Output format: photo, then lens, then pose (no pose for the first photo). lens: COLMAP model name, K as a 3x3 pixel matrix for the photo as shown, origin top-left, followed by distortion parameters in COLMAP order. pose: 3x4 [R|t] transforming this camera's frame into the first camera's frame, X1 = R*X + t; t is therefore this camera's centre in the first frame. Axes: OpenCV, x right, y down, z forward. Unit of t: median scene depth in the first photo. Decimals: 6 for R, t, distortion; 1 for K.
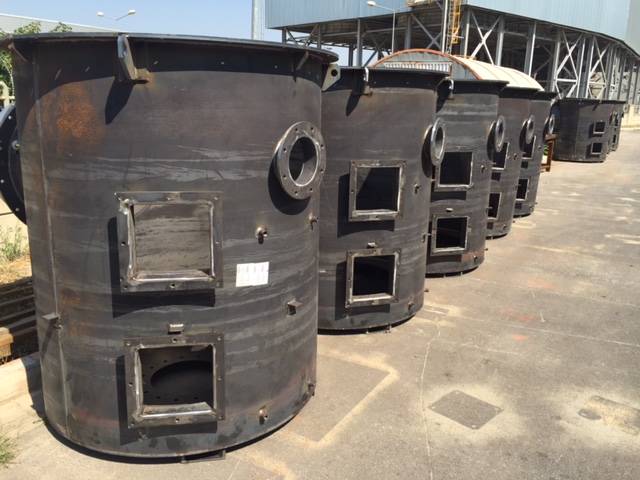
lens RADIAL K [[544.8, 0, 320.0], [0, 544.8, 240.0], [0, 0, 1]] dist [0.071709, -0.081712]
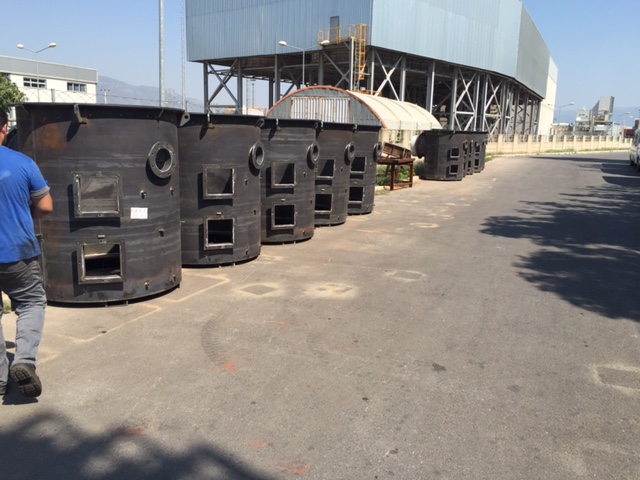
lens RADIAL K [[544.8, 0, 320.0], [0, 544.8, 240.0], [0, 0, 1]] dist [0.071709, -0.081712]
pose [[0.991709, -0.025188, 0.126012, 0.192127], [0.031560, 0.998308, -0.048828, 0.187648], [-0.124569, 0.052400, 0.990826, -0.756238]]
